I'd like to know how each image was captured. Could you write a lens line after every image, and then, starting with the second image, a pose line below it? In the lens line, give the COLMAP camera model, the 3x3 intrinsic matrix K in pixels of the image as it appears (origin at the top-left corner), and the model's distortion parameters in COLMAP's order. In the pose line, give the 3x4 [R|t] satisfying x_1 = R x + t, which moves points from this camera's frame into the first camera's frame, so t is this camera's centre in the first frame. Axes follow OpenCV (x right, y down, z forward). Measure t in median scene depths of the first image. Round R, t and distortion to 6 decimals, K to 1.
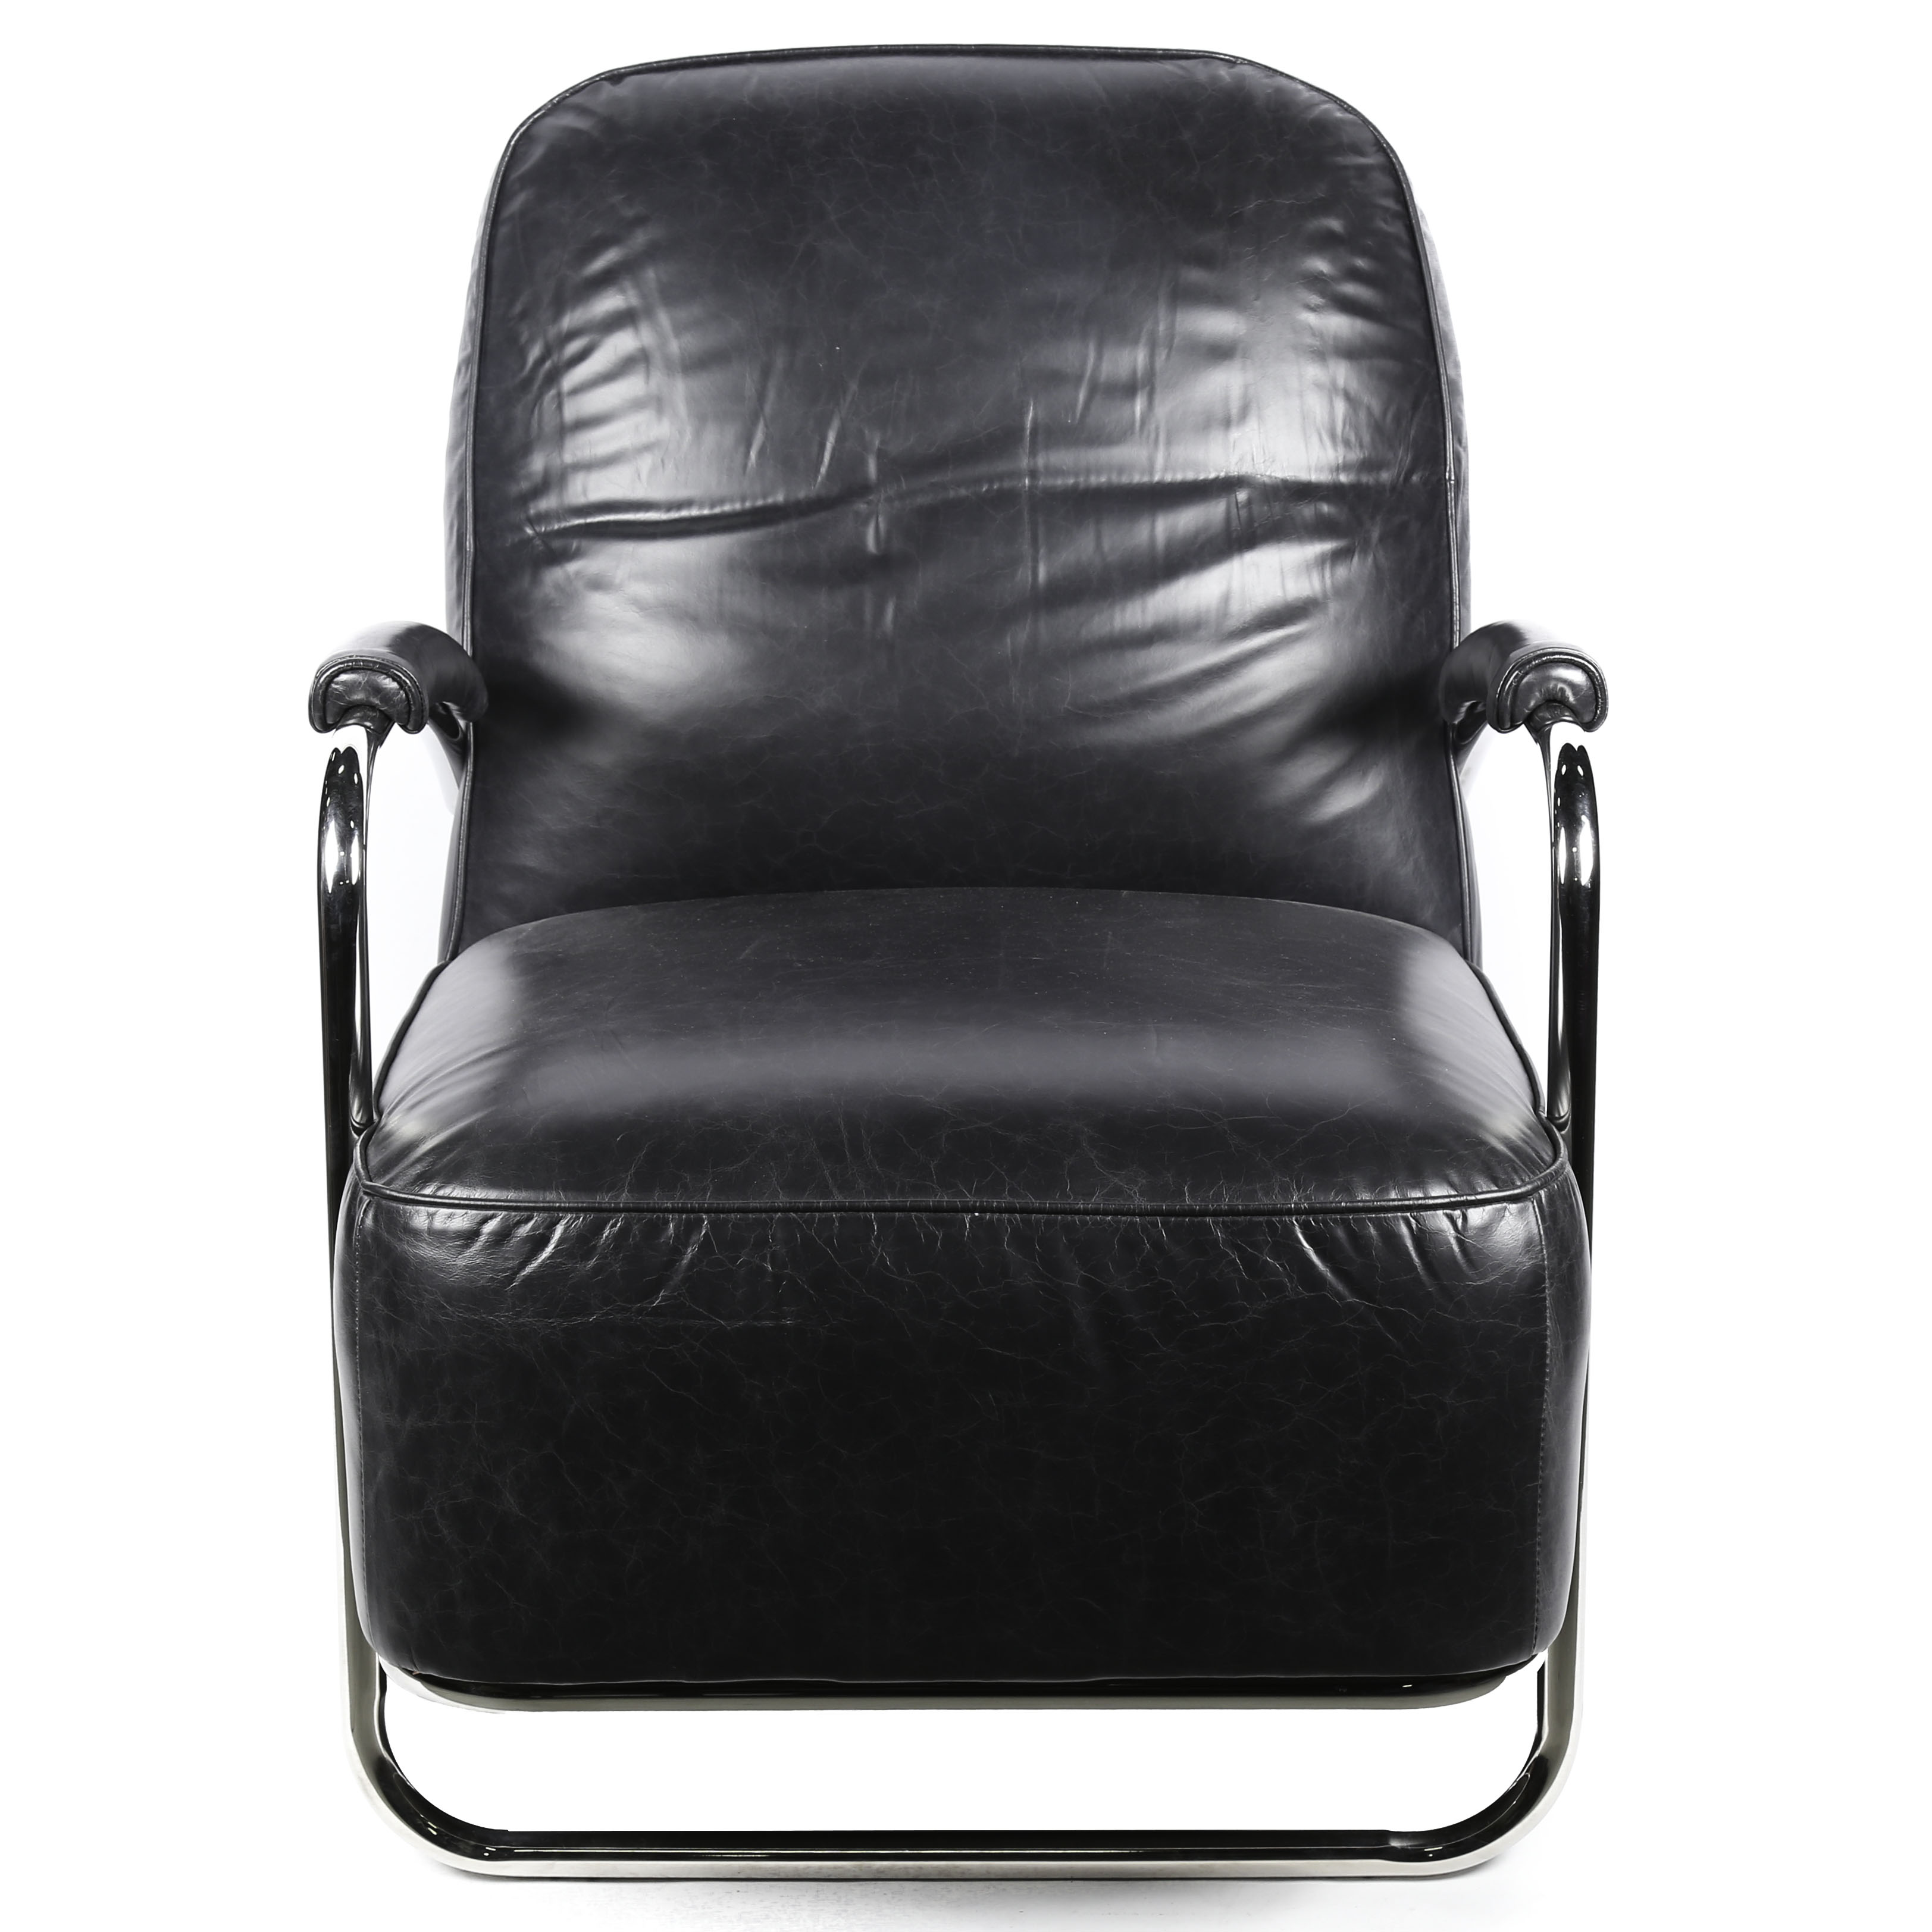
lens RADIAL K [[4557.8, 0, 971.5], [0, 4557.8, 961.0], [0, 0, 1]] dist [0.126300, 0.000000]
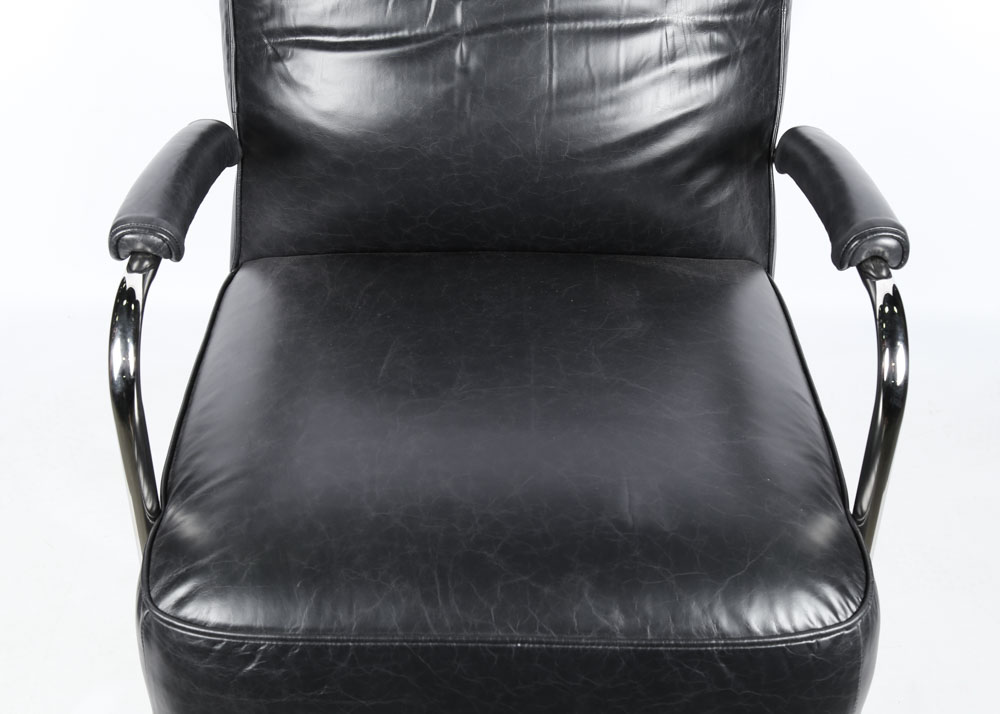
lens RADIAL K [[1314.6, 0, 499.2], [0, 1314.6, 357.8], [0, 0, 1]] dist [0.051771, 0.000000]
pose [[0.999858, 0.013445, 0.010208, -0.011039], [-0.016235, 0.931501, 0.363377, -0.191079], [-0.004623, -0.363490, 0.931586, 0.547924]]
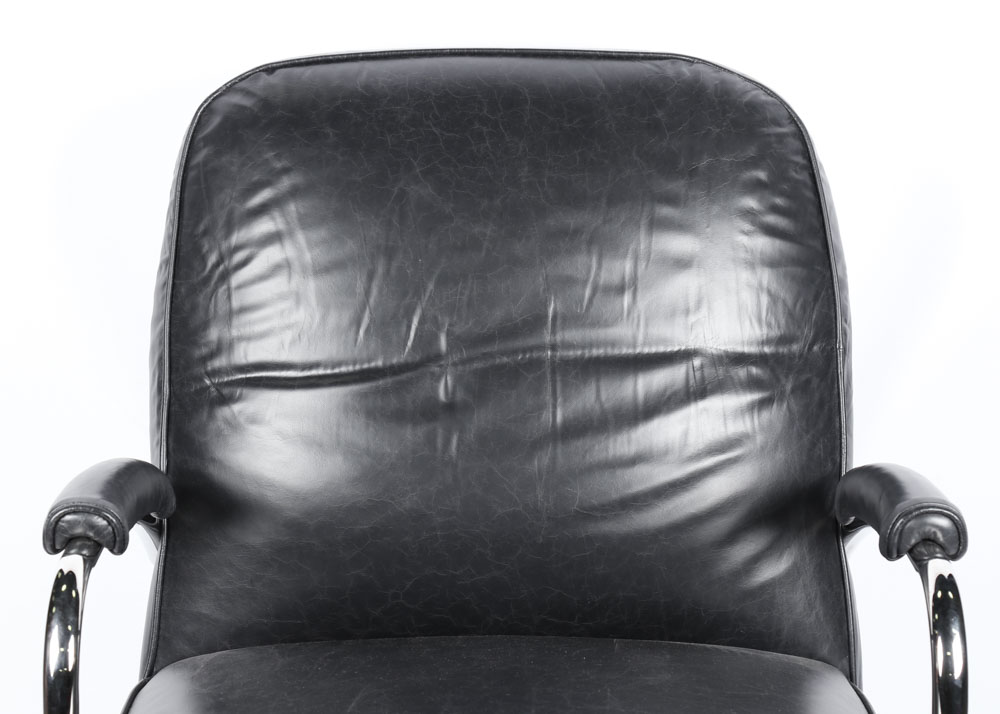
lens RADIAL K [[2661.2, 0, 480.6], [0, 2661.2, 390.7], [0, 0, 1]] dist [0.401965, 0.000000]
pose [[0.999966, 0.007413, -0.003696, -0.007409], [-0.007506, 0.999634, -0.025988, -0.079832], [0.003502, 0.026015, 0.999655, 0.170193]]
